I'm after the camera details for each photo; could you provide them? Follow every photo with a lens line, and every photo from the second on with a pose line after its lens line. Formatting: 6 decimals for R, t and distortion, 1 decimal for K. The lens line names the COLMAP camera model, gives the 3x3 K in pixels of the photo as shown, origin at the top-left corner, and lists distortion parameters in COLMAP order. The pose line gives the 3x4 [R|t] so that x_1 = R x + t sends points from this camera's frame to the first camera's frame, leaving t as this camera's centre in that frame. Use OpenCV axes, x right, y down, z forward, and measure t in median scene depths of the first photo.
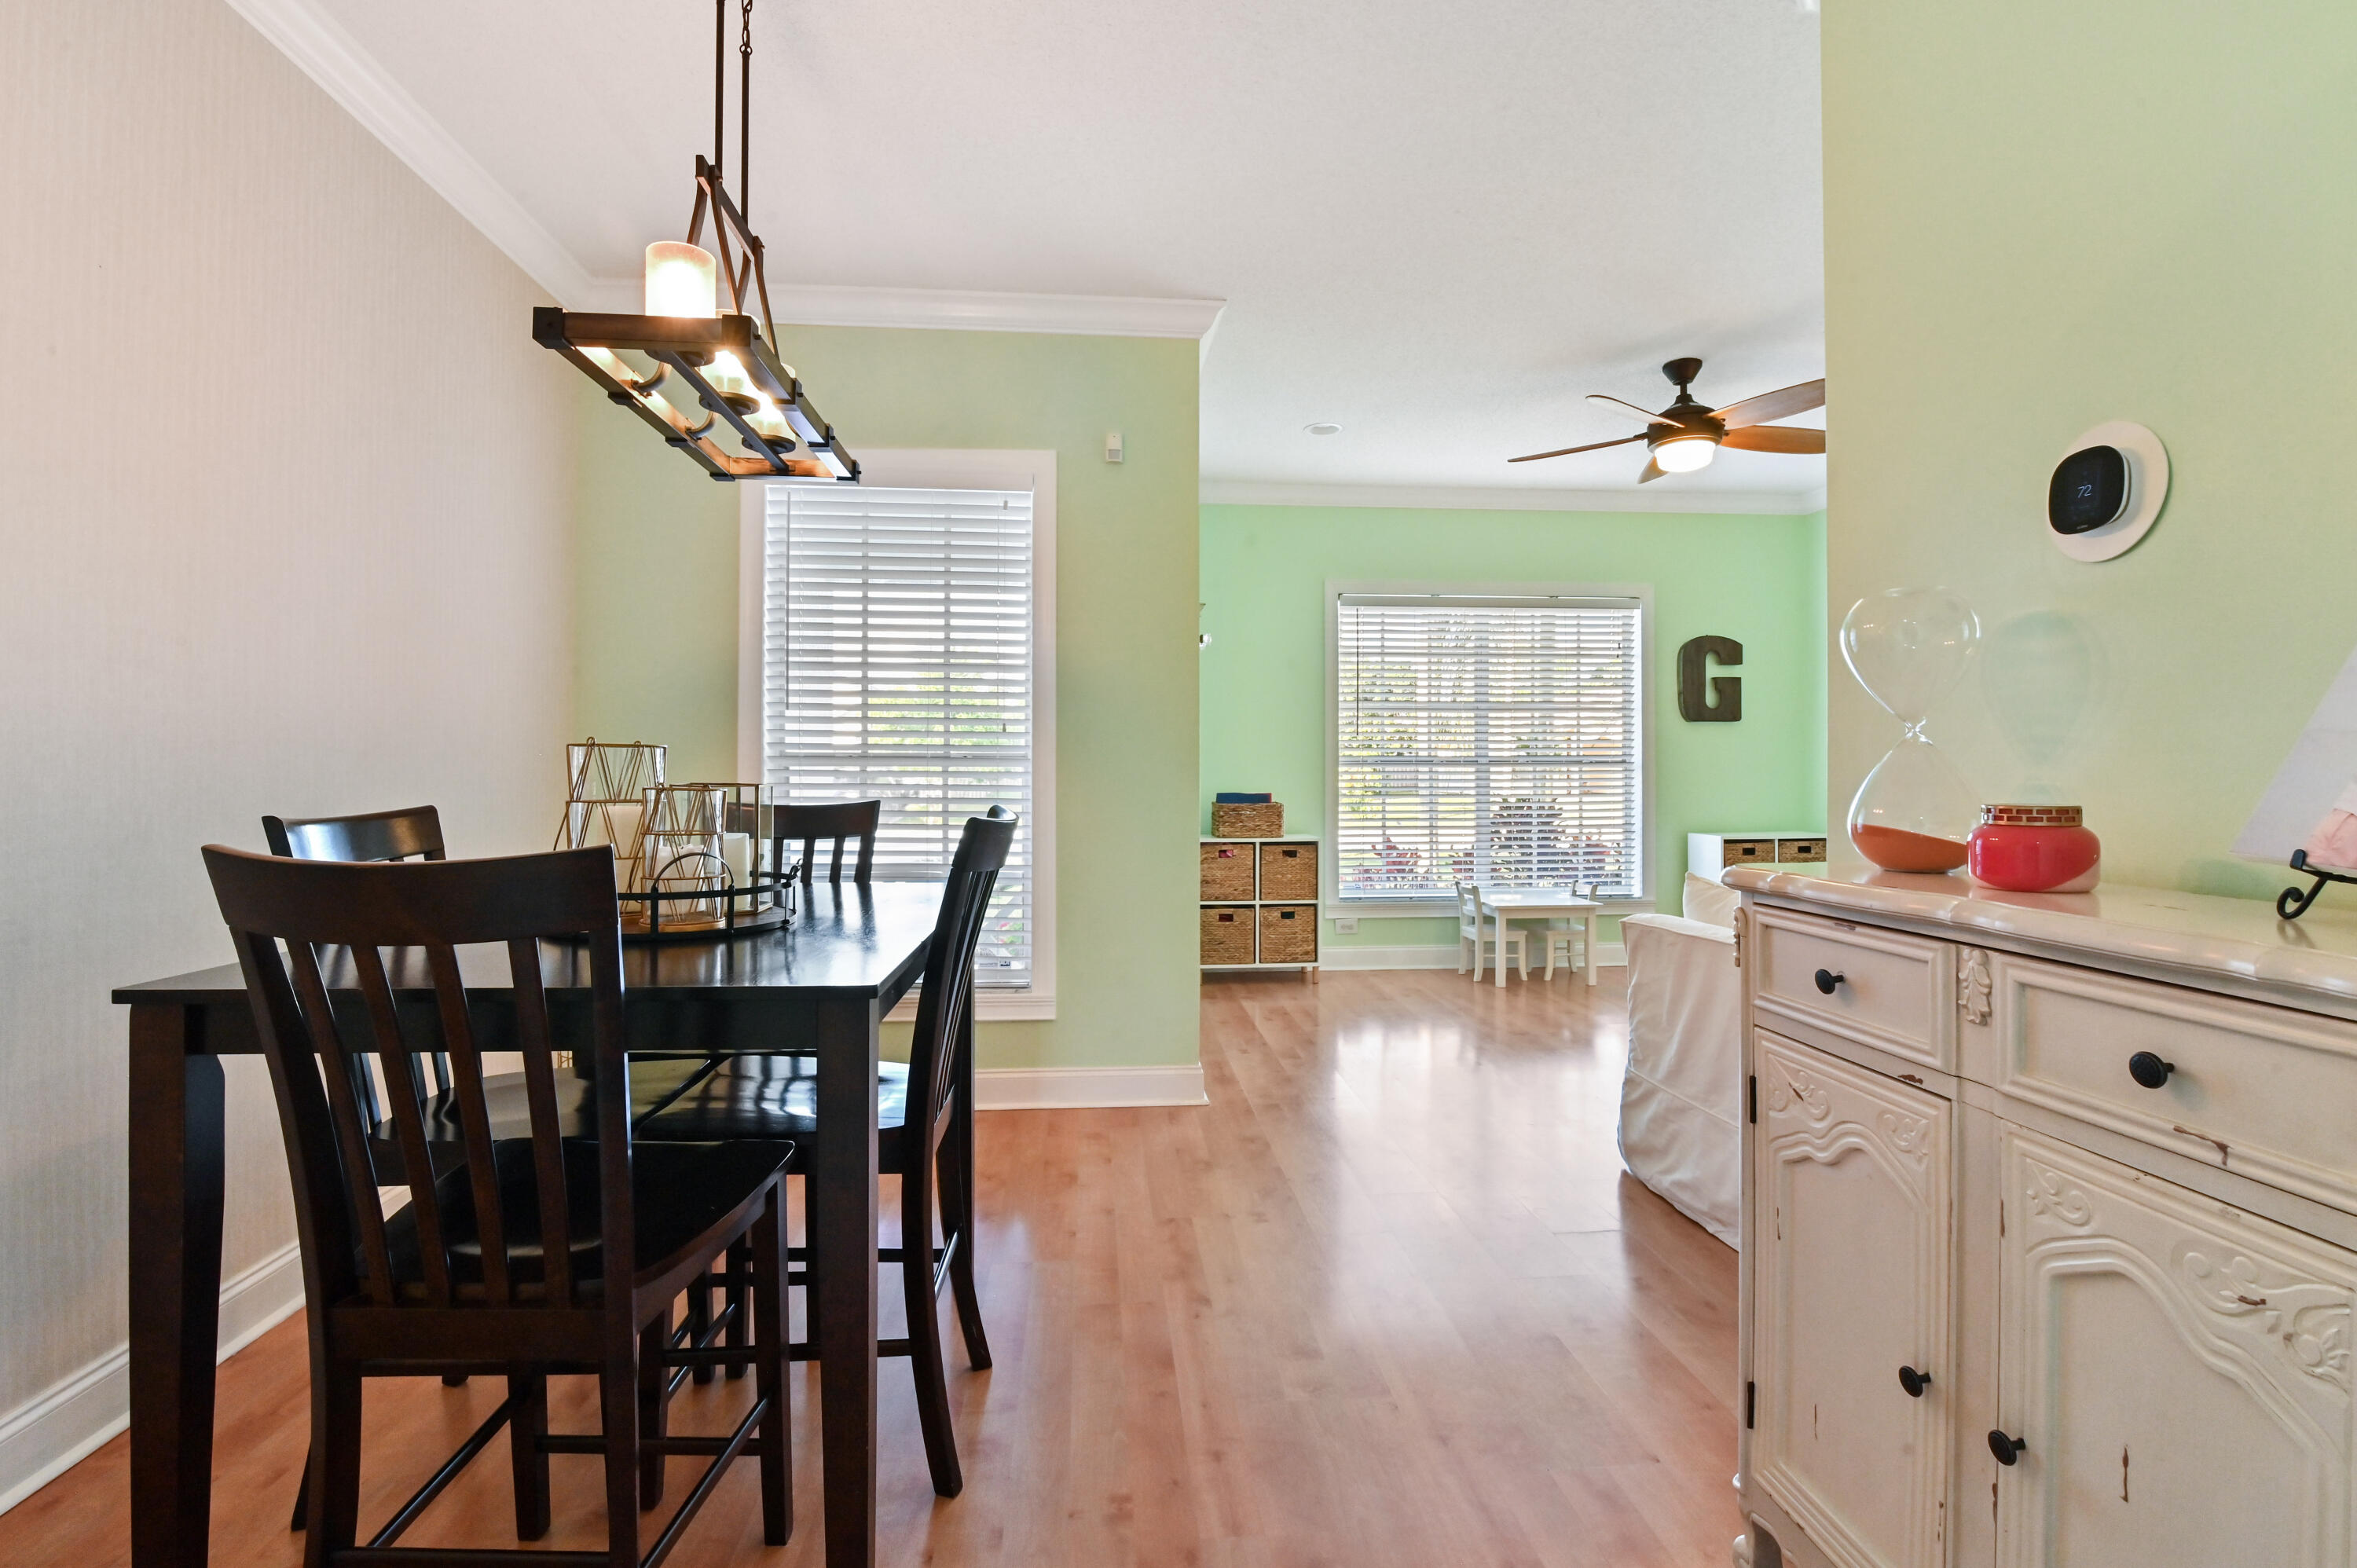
lens RADIAL K [[1081.1, 0, 1181.4], [0, 1081.1, 774.9], [0, 0, 1]] dist [-0.002519, -0.000043]
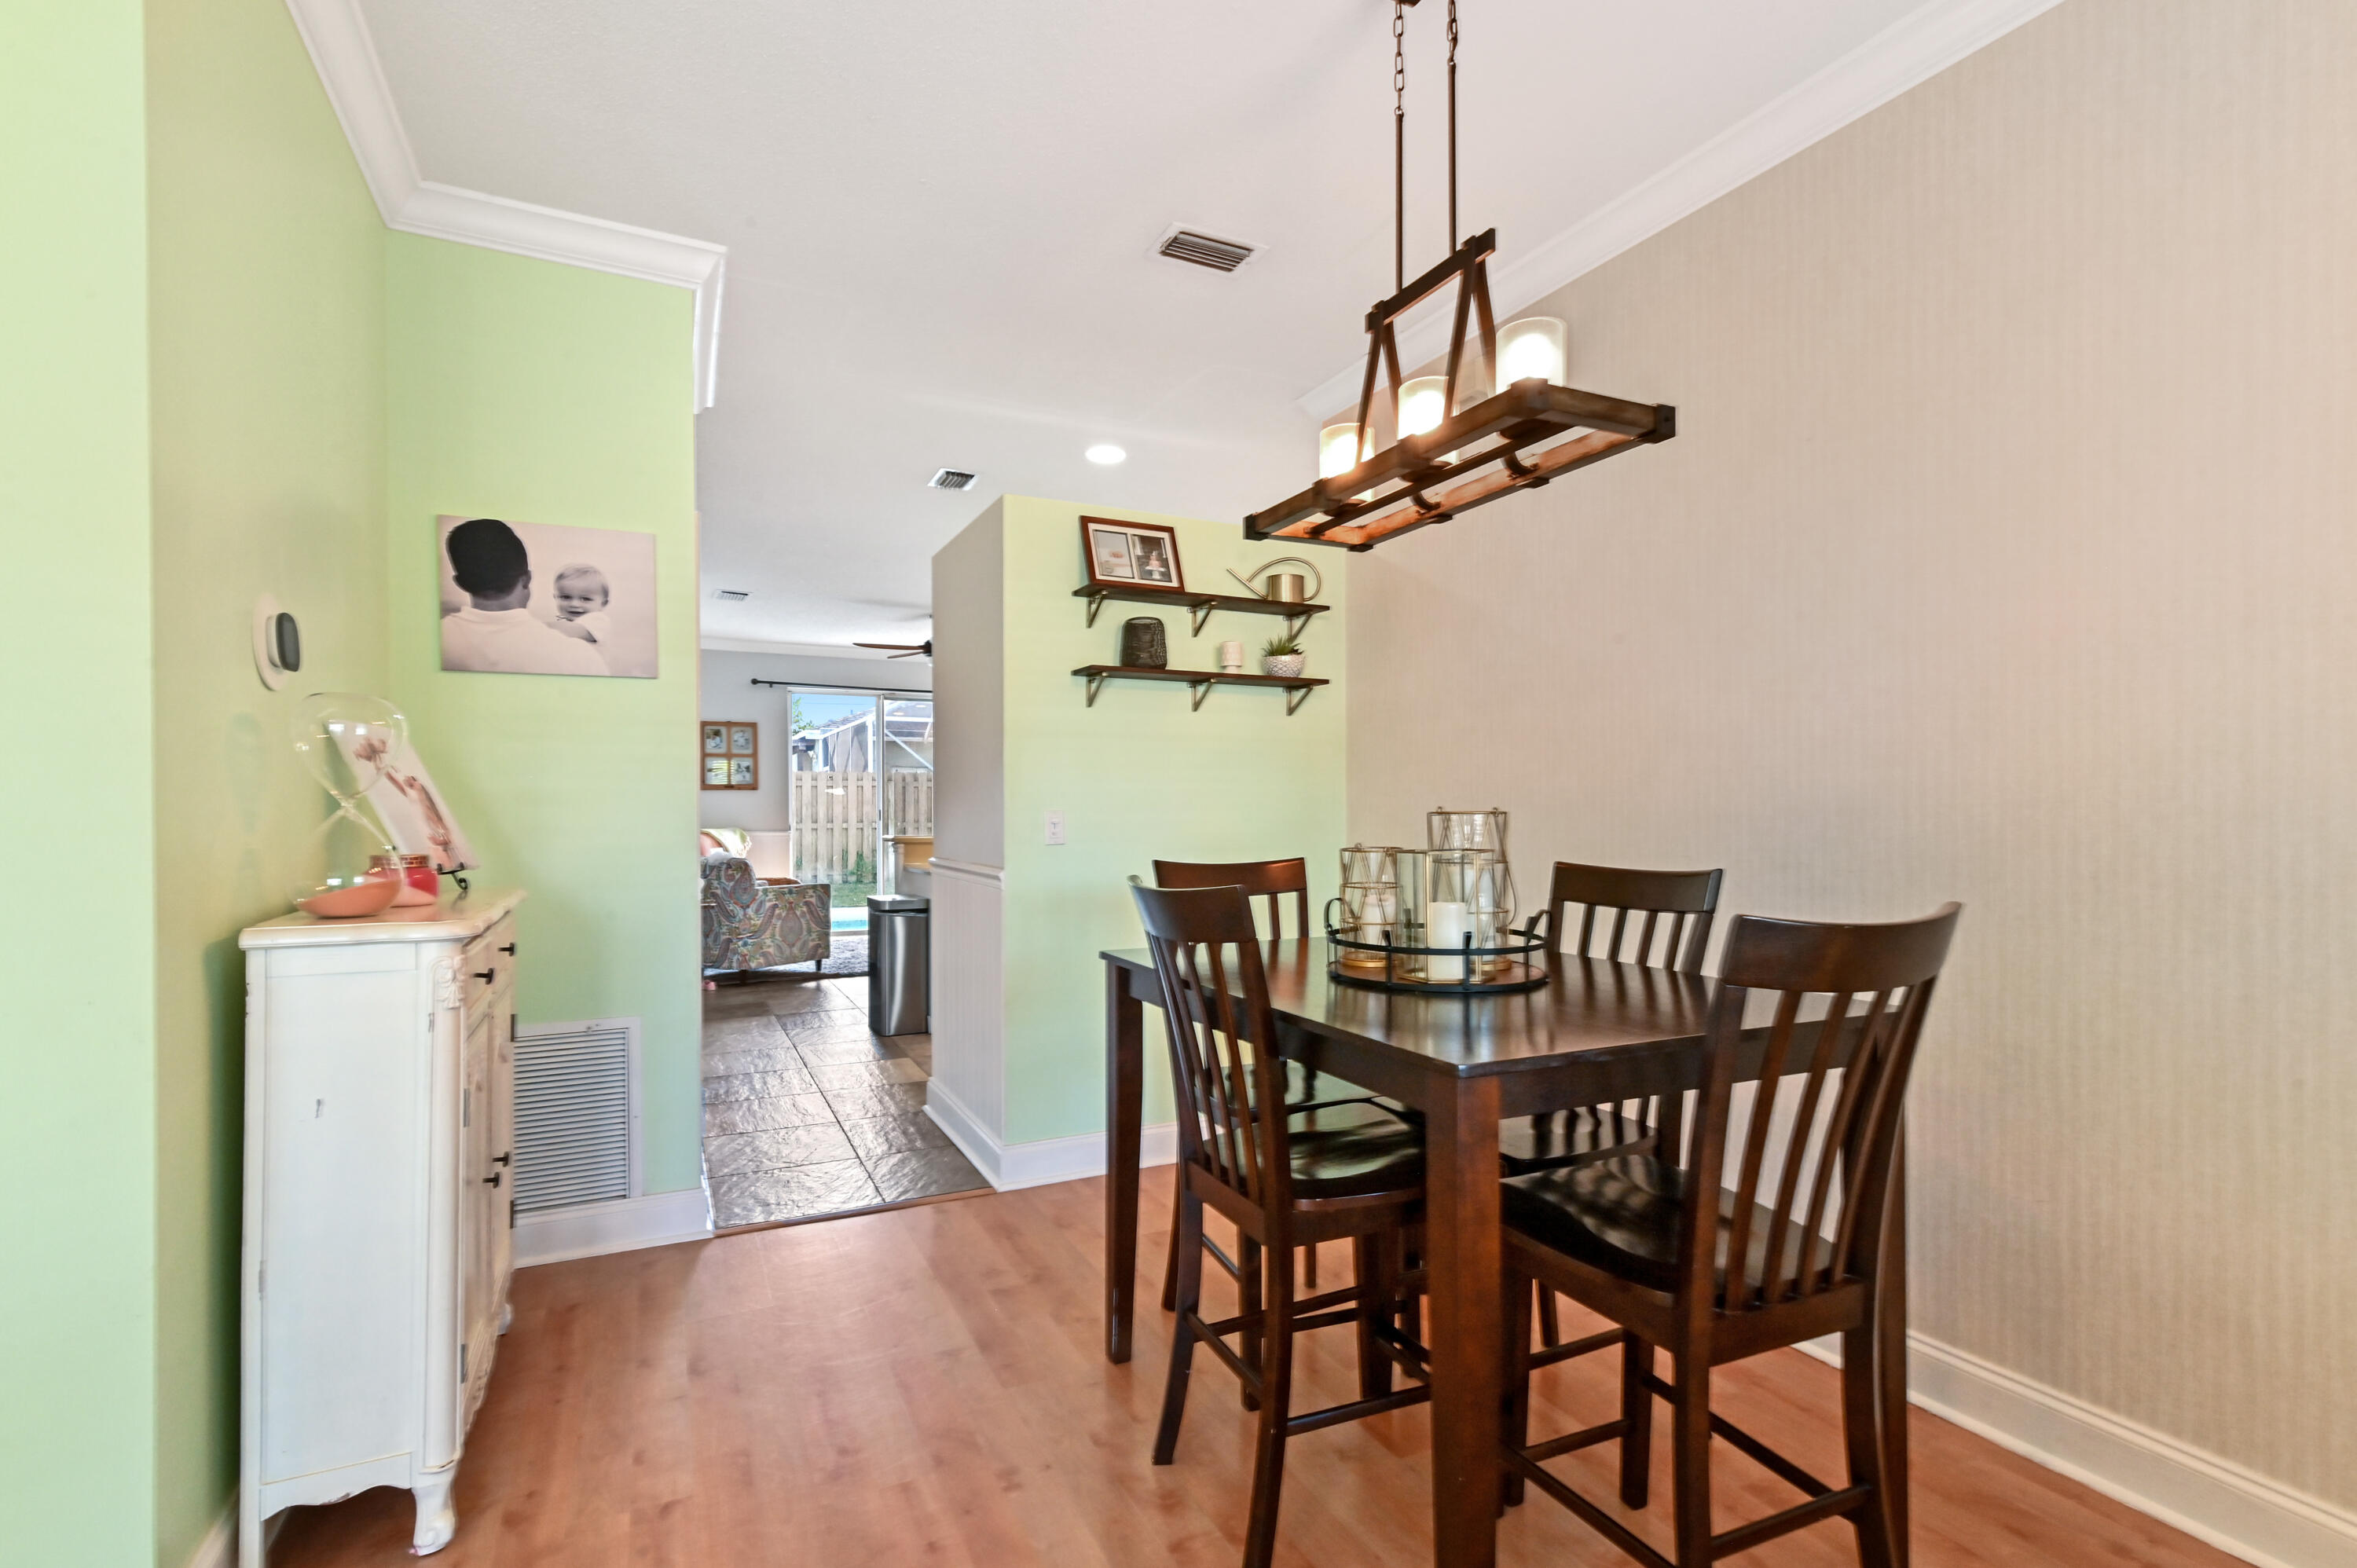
lens RADIAL K [[1096.9, 0, 1153.9], [0, 1096.9, 805.8], [0, 0, 1]] dist [-0.000604, 0.000123]
pose [[-0.941614, -0.005098, -0.336656, 0.054996], [-0.002826, 0.999970, -0.007240, -0.006414], [0.336682, -0.005866, -0.941600, 0.610525]]
